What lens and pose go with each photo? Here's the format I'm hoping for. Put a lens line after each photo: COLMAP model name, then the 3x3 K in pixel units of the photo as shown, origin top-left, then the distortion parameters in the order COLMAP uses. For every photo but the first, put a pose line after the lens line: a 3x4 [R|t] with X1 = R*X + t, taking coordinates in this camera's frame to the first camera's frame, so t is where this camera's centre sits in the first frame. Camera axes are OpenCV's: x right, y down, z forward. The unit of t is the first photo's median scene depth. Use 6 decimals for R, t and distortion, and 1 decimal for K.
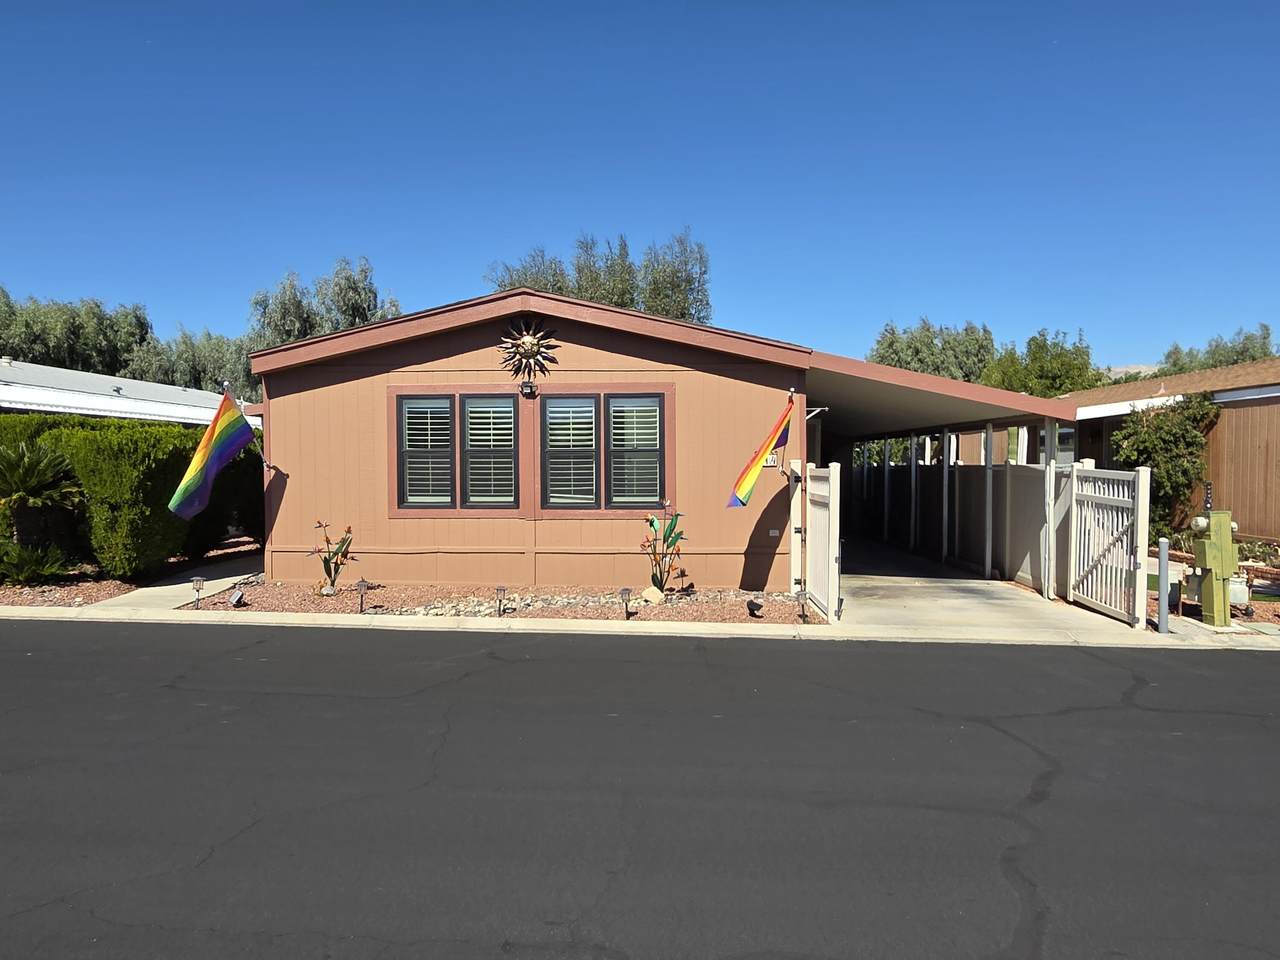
lens RADIAL K [[869.6, 0, 636.3], [0, 869.6, 479.3], [0, 0, 1]] dist [0.002688, 0.006269]
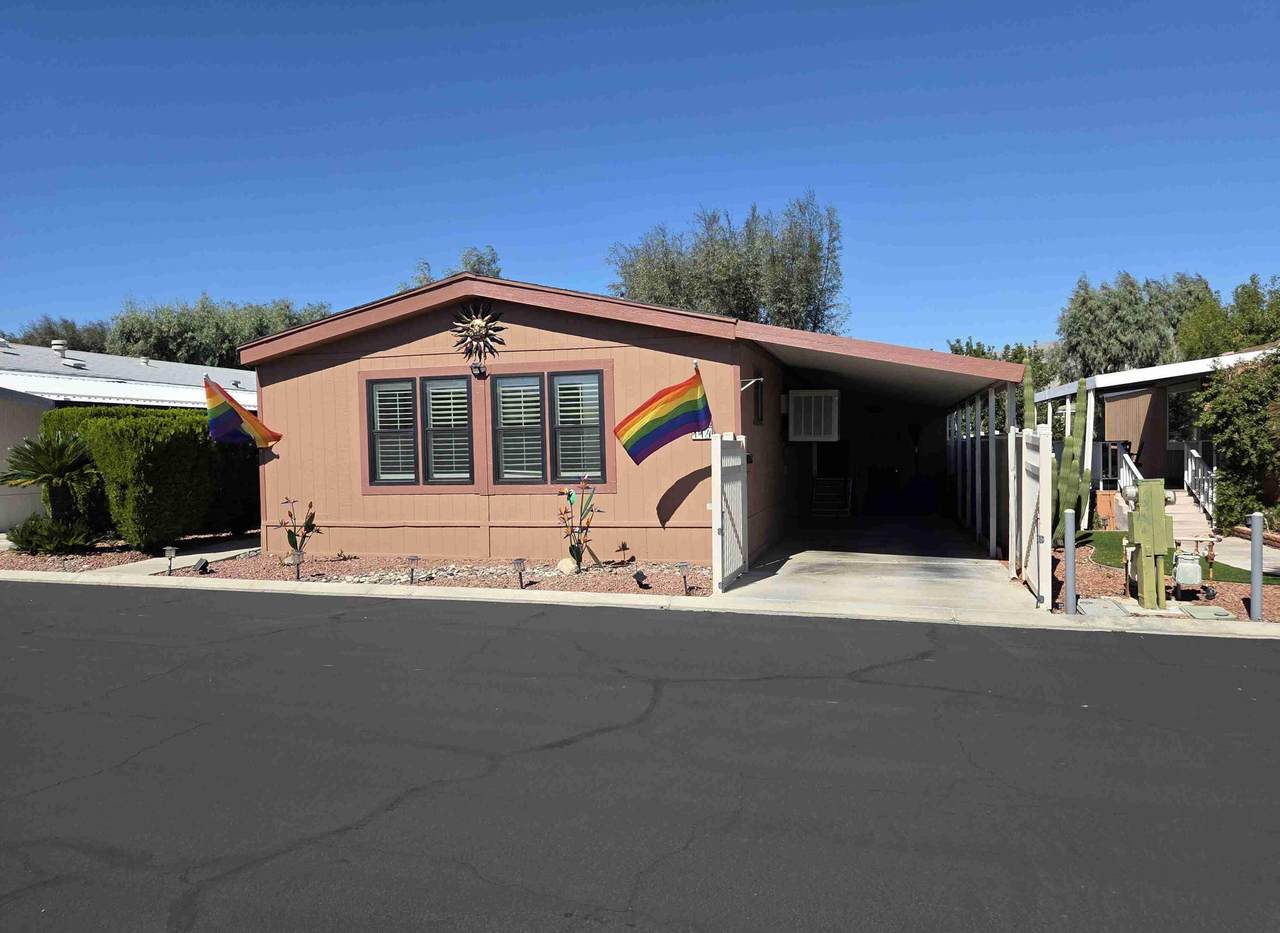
lens RADIAL K [[895.7, 0, 650.4], [0, 895.7, 463.7], [0, 0, 1]] dist [0.058056, -0.013671]
pose [[0.976210, -0.013570, -0.216400, 0.309357], [0.014120, 0.999900, 0.000993, 0.010733], [0.216365, -0.004025, 0.976304, -0.011047]]
